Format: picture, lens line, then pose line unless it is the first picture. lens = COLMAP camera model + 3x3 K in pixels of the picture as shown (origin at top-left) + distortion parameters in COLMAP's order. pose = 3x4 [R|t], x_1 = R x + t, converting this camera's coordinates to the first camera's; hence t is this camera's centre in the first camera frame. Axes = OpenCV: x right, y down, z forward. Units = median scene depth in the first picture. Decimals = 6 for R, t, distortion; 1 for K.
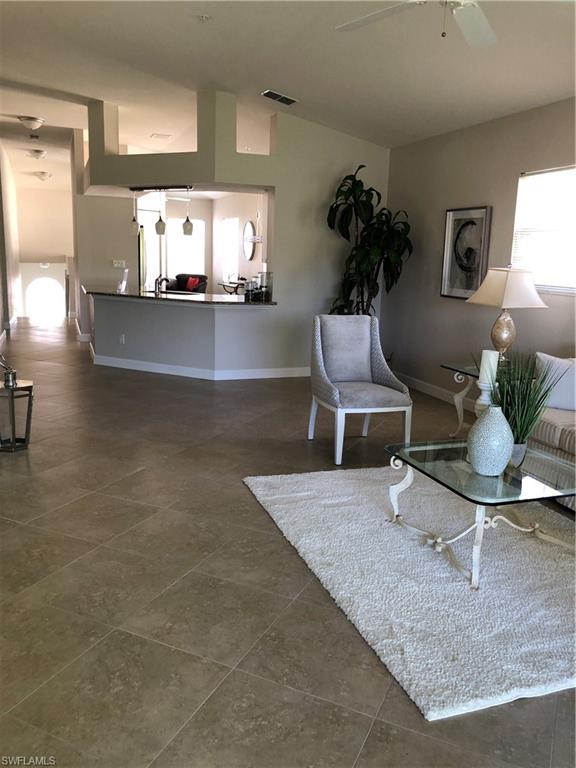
lens RADIAL K [[639.9, 0, 292.0], [0, 639.9, 379.1], [0, 0, 1]] dist [0.078407, -0.109516]
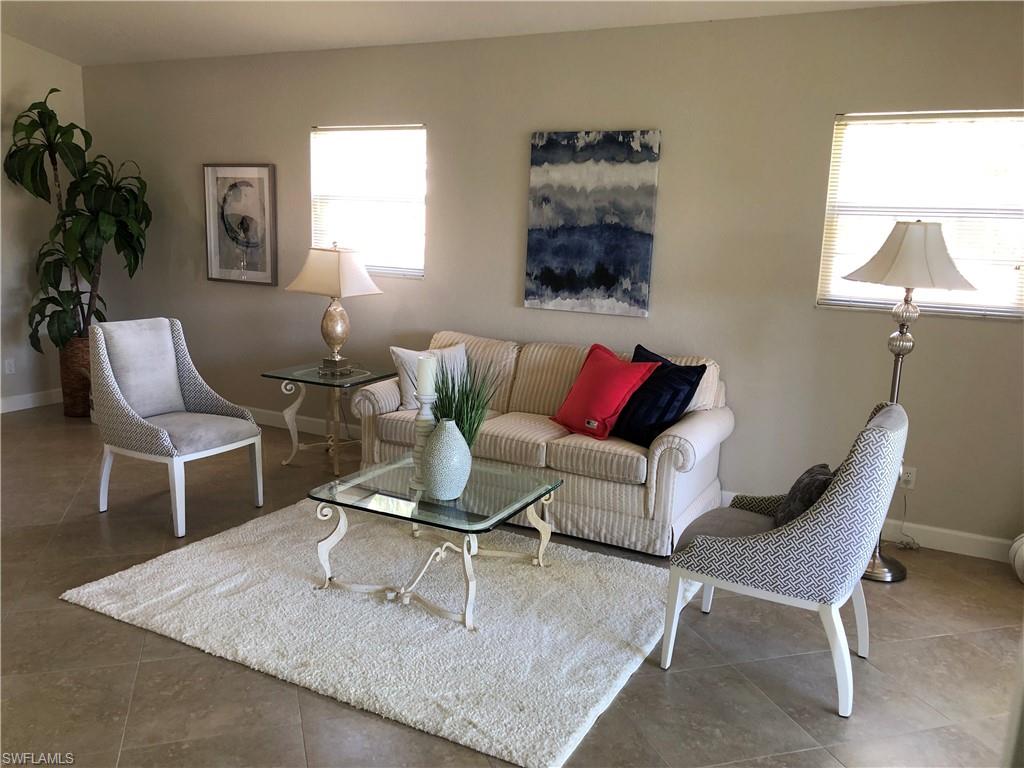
lens RADIAL K [[853.2, 0, 507.3], [0, 853.2, 373.9], [0, 0, 1]] dist [0.078407, -0.109516]
pose [[0.736618, -0.126896, 0.664297, -0.243197], [0.120244, 0.991164, 0.056001, -0.047085], [-0.665534, 0.038627, 0.745368, 0.050912]]
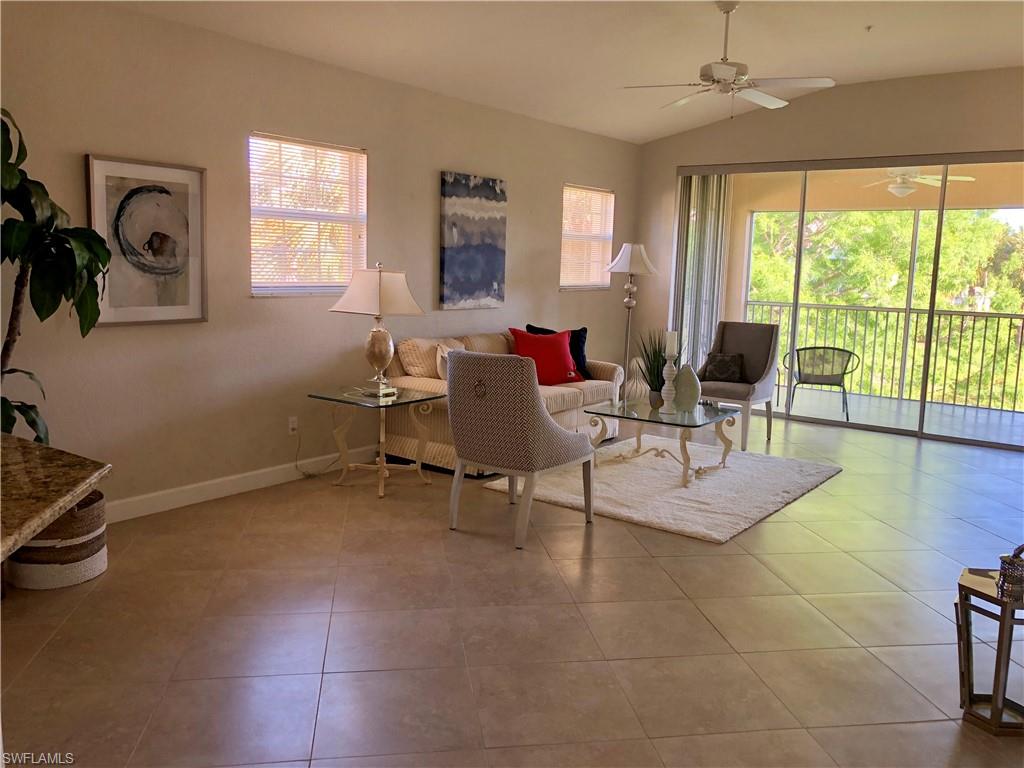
lens RADIAL K [[853.2, 0, 507.3], [0, 853.2, 373.9], [0, 0, 1]] dist [0.078407, -0.109516]
pose [[-0.549029, -0.157061, 0.820914, -0.669101], [0.115784, 0.958423, 0.260806, -0.309922], [-0.827745, 0.238239, -0.508017, 1.460001]]
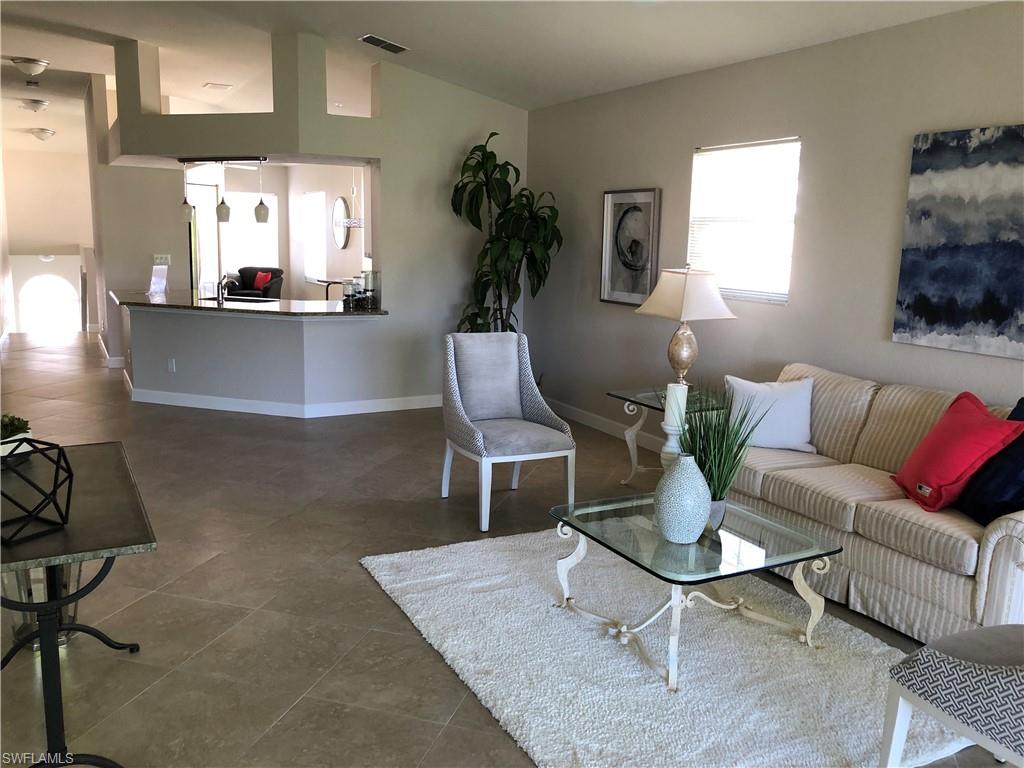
lens RADIAL K [[853.2, 0, 507.3], [0, 853.2, 373.9], [0, 0, 1]] dist [0.078407, -0.109516]
pose [[0.990940, -0.030682, 0.130753, -0.025502], [0.033987, 0.999155, -0.023120, -0.026155], [-0.129933, 0.027354, 0.991145, -0.015465]]
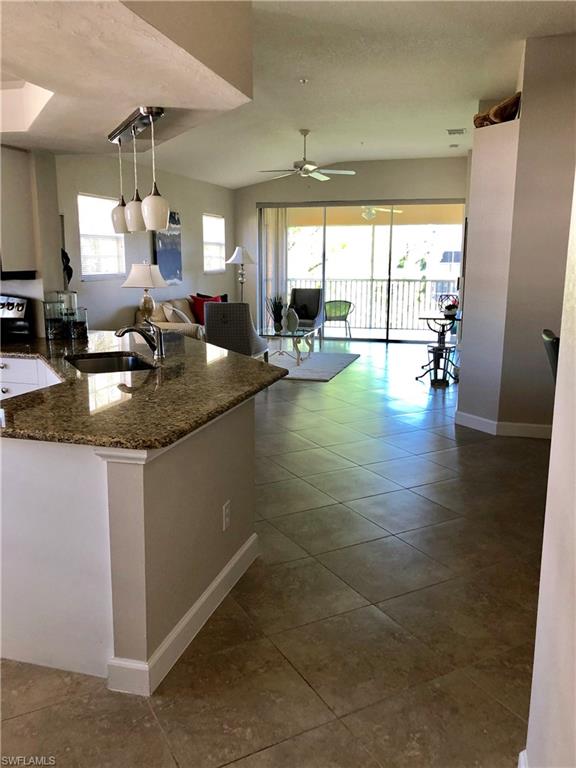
lens RADIAL K [[639.9, 0, 292.0], [0, 639.9, 379.1], [0, 0, 1]] dist [0.078407, -0.109516]
pose [[-0.806497, -0.147604, 0.572517, -0.898449], [0.081246, 0.931481, 0.354601, -0.441111], [-0.585629, 0.332499, -0.739245, 2.059907]]
